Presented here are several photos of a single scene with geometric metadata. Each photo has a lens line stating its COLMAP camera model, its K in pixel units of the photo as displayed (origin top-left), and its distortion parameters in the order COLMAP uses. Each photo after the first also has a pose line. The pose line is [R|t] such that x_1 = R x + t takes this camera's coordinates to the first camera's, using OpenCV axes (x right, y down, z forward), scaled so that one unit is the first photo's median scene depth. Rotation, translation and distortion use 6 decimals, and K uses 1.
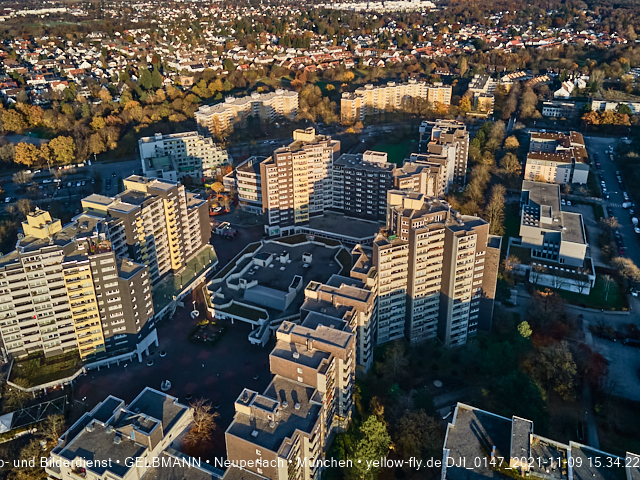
lens RADIAL K [[474.5, 0, 322.0], [0, 474.5, 176.1], [0, 0, 1]] dist [0.033969, 0.005973]
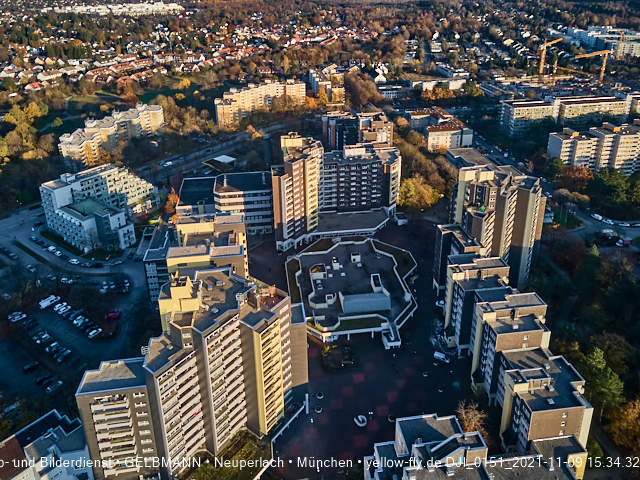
lens RADIAL K [[474.5, 0, 323.6], [0, 474.5, 168.9], [0, 0, 1]] dist [0.033969, 0.005973]
pose [[0.852933, -0.191611, 0.485582, -0.463054], [0.200135, 0.979149, 0.034832, -0.050672], [-0.482132, 0.067473, 0.873497, 0.126313]]
